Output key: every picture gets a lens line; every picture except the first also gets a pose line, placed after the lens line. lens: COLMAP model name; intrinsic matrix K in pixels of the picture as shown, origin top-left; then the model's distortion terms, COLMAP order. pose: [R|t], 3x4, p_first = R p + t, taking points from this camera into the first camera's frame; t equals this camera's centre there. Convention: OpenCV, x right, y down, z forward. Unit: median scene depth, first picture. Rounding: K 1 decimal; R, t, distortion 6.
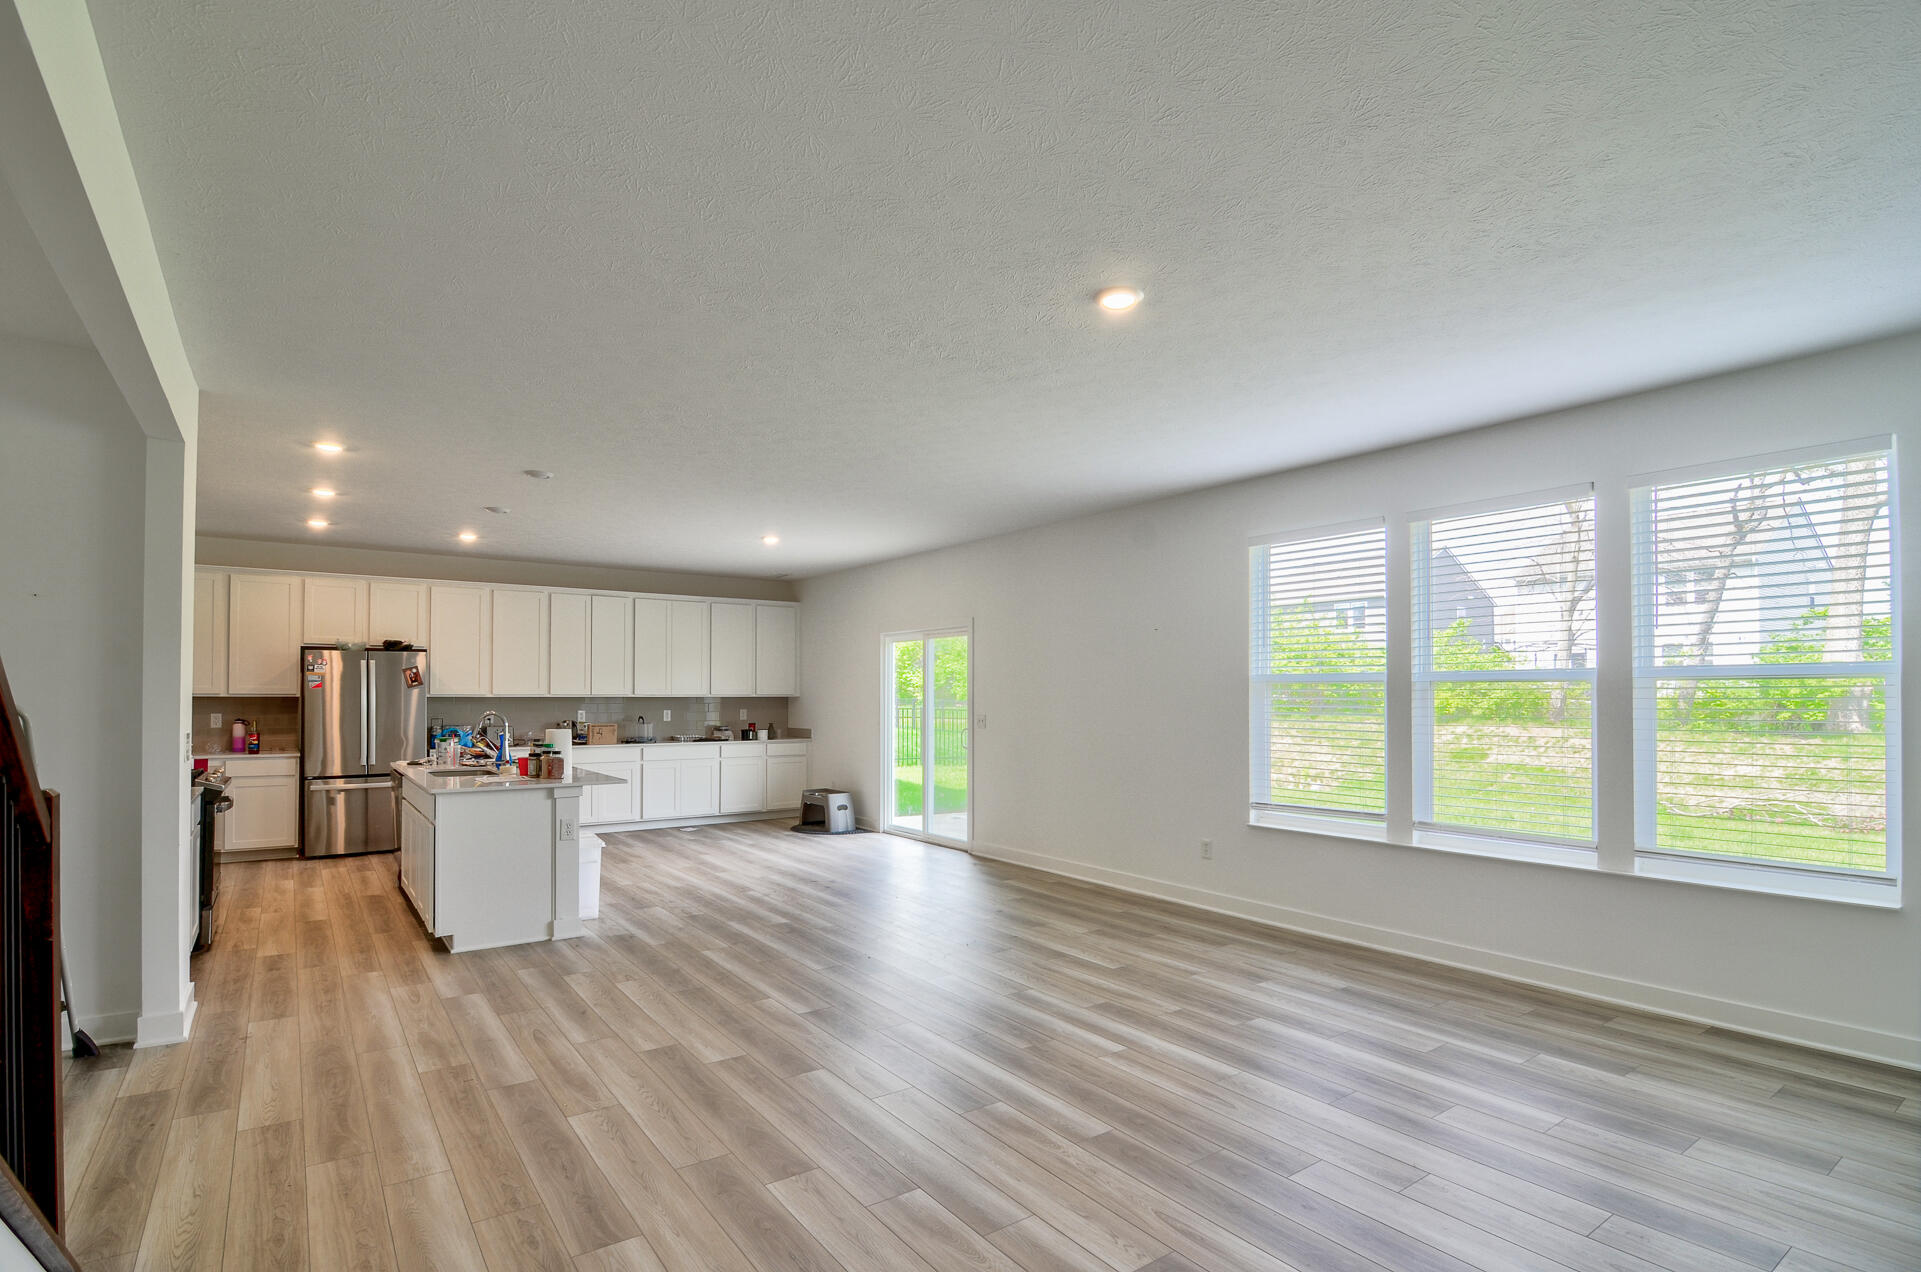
lens RADIAL K [[943.2, 0, 968.5], [0, 943.2, 683.3], [0, 0, 1]] dist [-0.009692, -0.005712]
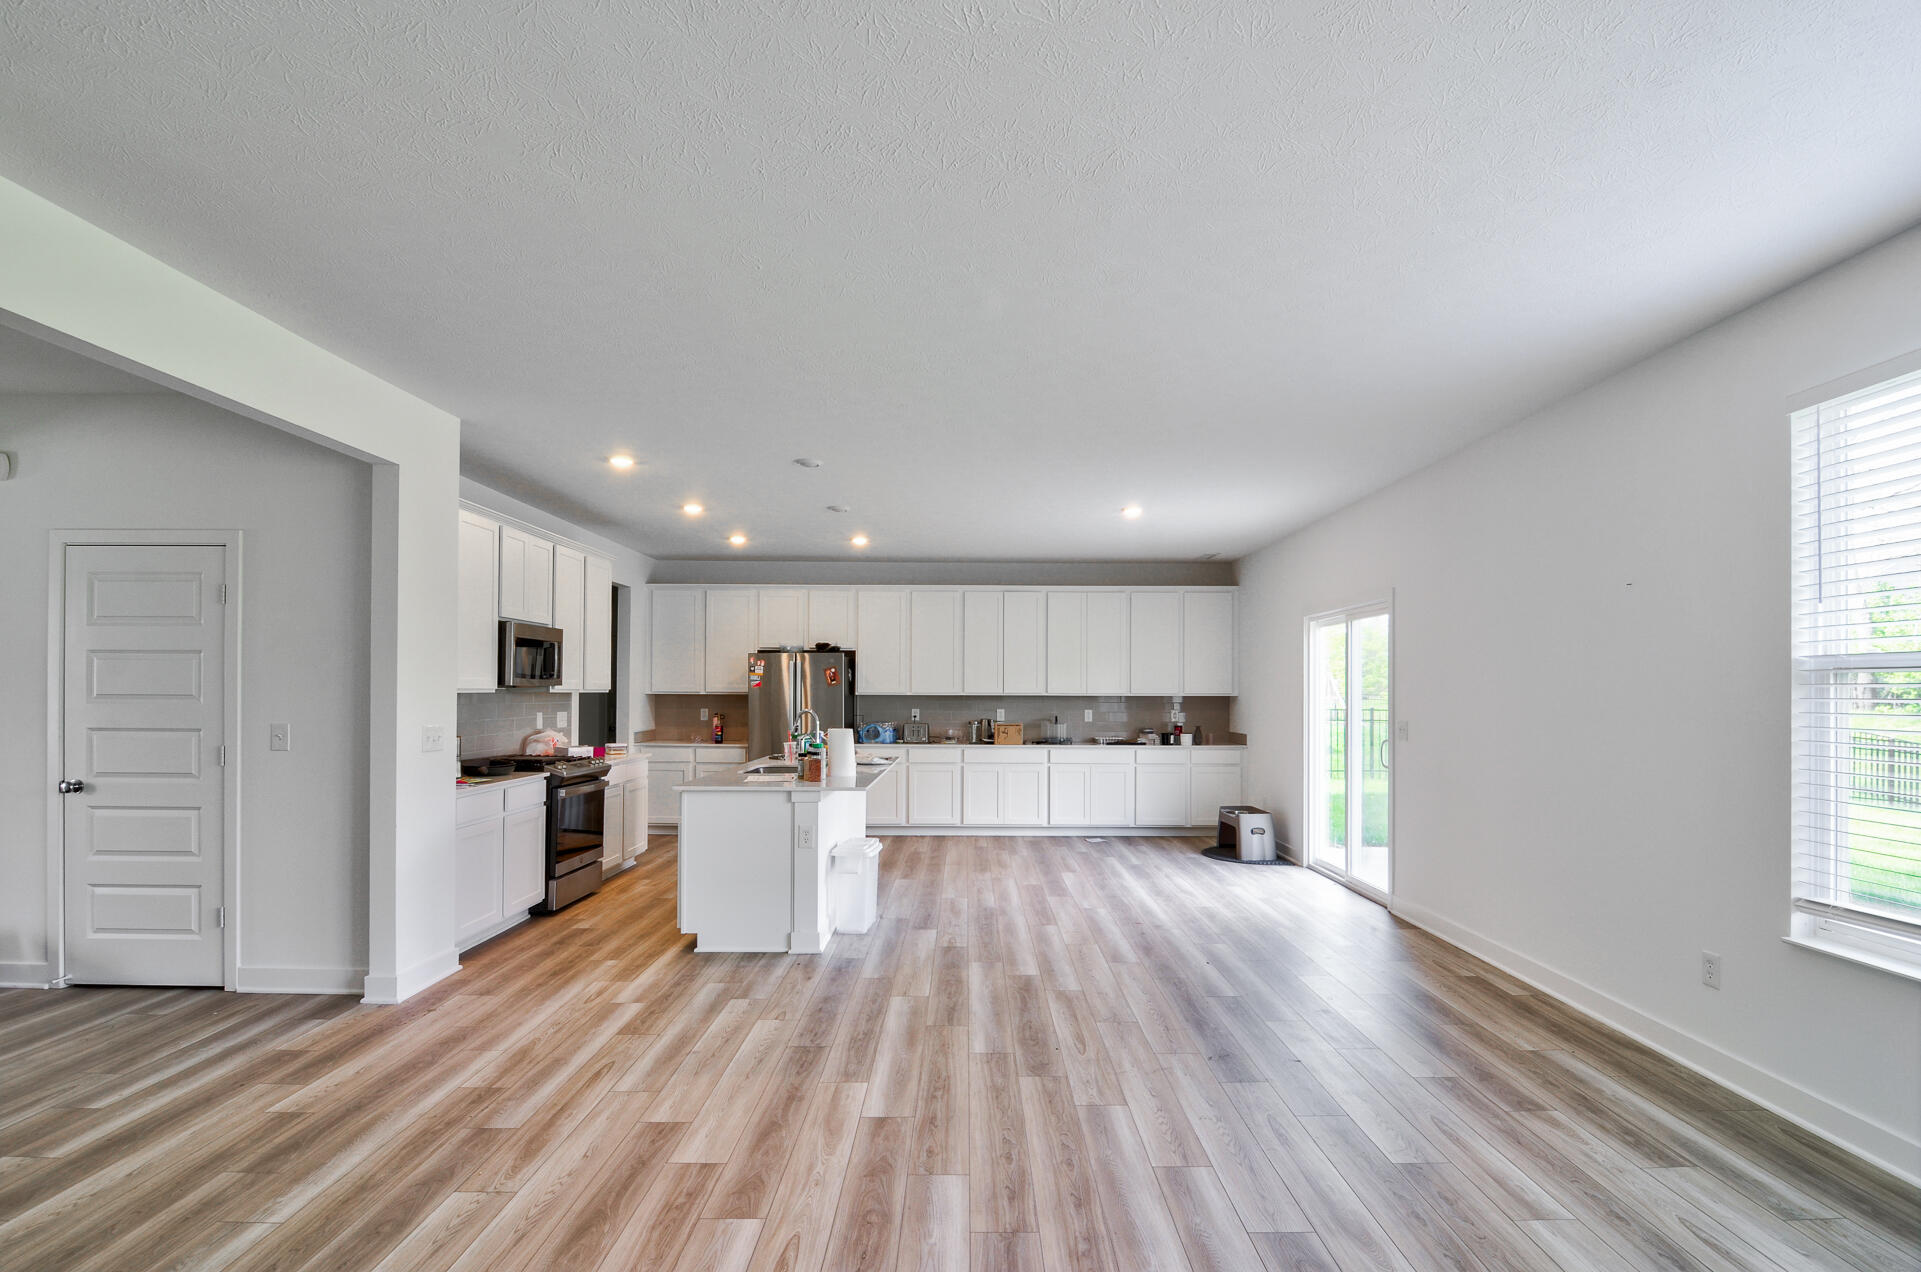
lens RADIAL K [[943.2, 0, 963.1], [0, 943.2, 688.3], [0, 0, 1]] dist [-0.009692, -0.005712]
pose [[0.810850, -0.001690, -0.585251, 0.250535], [0.005220, 0.999977, 0.004346, 0.004540], [0.585231, -0.006579, 0.810840, 0.337557]]
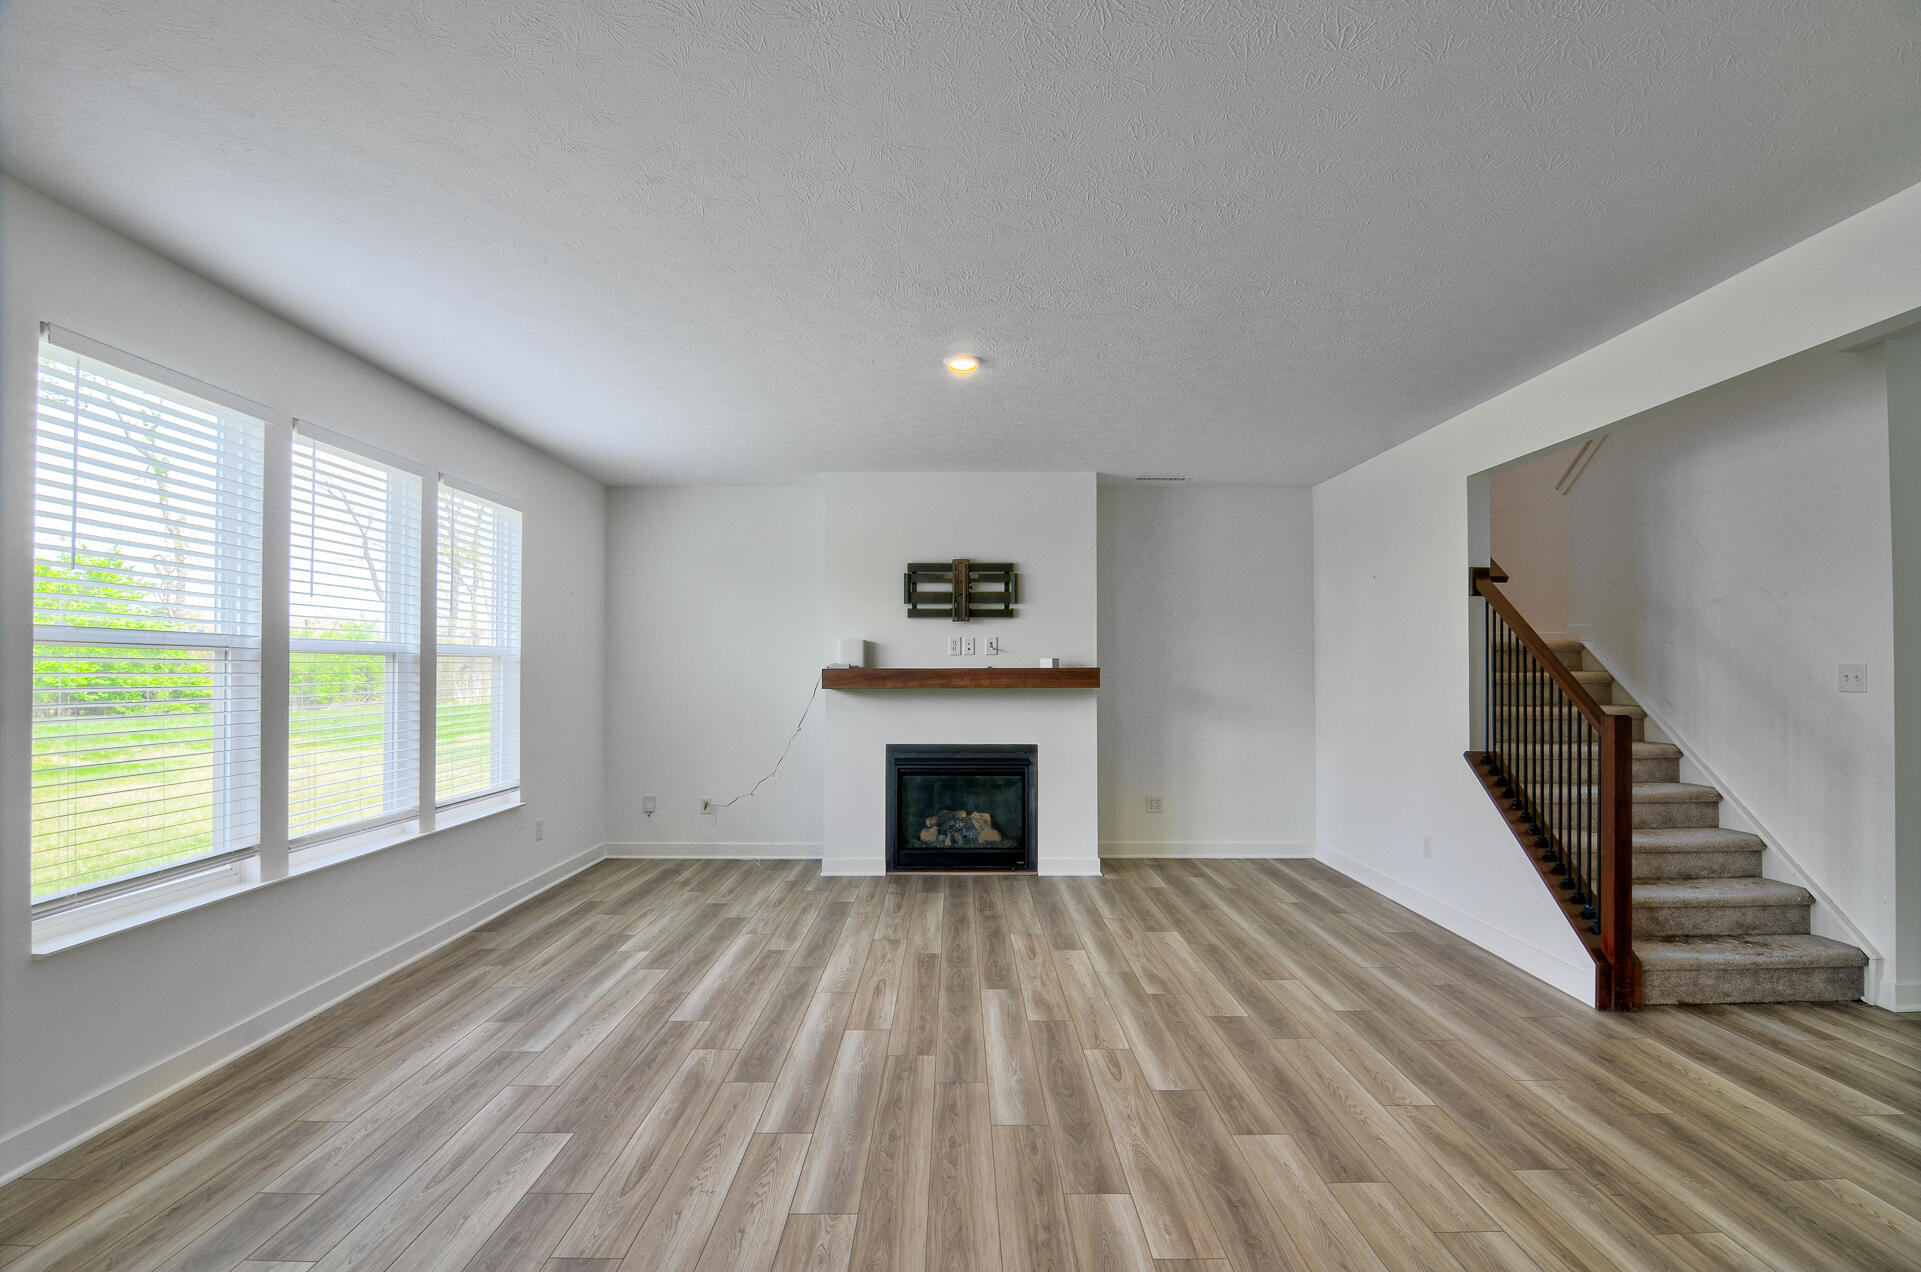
lens RADIAL K [[943.2, 0, 926.3], [0, 943.2, 657.9], [0, 0, 1]] dist [-0.009692, -0.005712]
pose [[-0.795655, 0.006243, 0.605718, -0.343566], [-0.008349, 0.999739, -0.021273, 0.013364], [-0.605692, -0.021983, -0.795395, 1.207404]]
